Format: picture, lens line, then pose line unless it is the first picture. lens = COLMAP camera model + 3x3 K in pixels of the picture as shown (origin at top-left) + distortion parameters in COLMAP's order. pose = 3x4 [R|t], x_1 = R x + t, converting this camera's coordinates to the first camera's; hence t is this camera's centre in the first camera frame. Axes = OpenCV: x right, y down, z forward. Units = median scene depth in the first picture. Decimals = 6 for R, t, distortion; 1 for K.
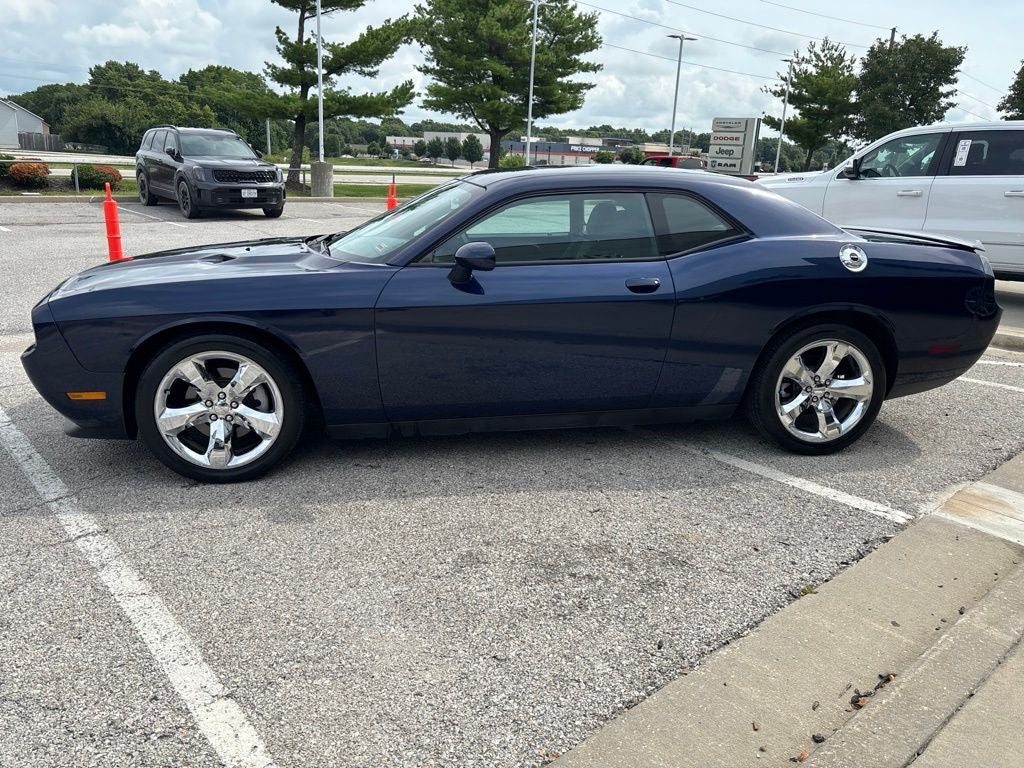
lens RADIAL K [[783.0, 0, 513.8], [0, 783.0, 372.9], [0, 0, 1]] dist [0.042115, -0.052585]
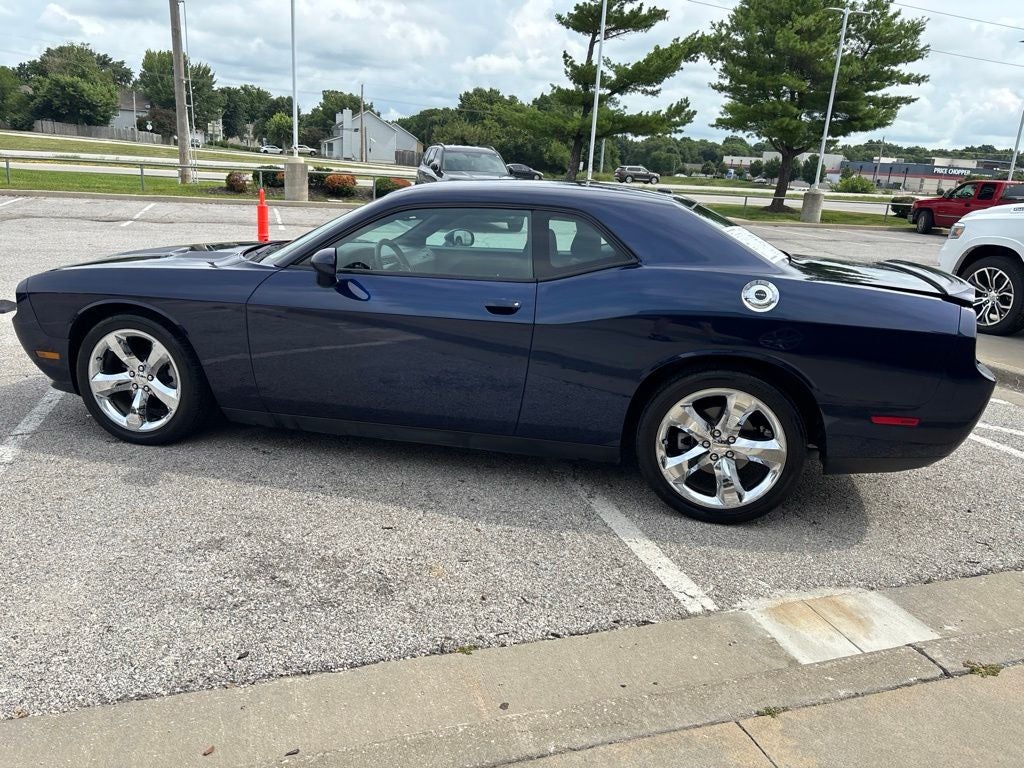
lens RADIAL K [[783.0, 0, 509.2], [0, 783.0, 376.2], [0, 0, 1]] dist [0.042115, -0.052585]
pose [[0.913355, 0.118848, -0.389432, 0.499733], [-0.126159, 0.991986, 0.006850, -0.031547], [0.387125, 0.042873, 0.921030, 0.120623]]
